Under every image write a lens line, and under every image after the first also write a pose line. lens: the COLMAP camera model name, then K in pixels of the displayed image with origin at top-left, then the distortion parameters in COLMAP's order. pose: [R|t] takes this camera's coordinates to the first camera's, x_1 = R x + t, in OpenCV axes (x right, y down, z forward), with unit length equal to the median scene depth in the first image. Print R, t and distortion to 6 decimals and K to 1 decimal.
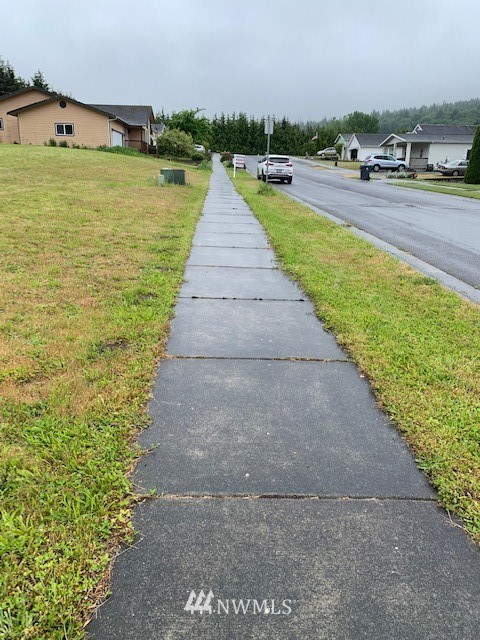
lens RADIAL K [[467.0, 0, 240.0], [0, 467.0, 320.0], [0, 0, 1]] dist [-0.004695, -0.001752]
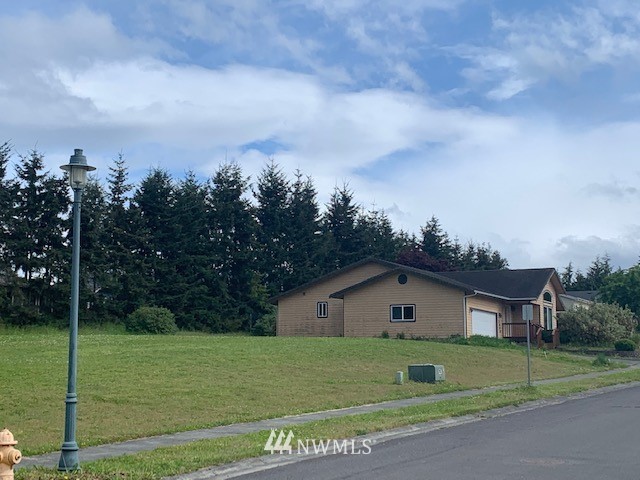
lens RADIAL K [[1060.6, 0, 320.0], [0, 1060.6, 240.0], [0, 0, 1]] dist [0.003757, -0.172678]
pose [[0.860669, -0.089227, -0.501285, 0.255868], [-0.132092, 0.911689, -0.389070, 0.085481], [0.491731, 0.401077, 0.772876, -0.231369]]
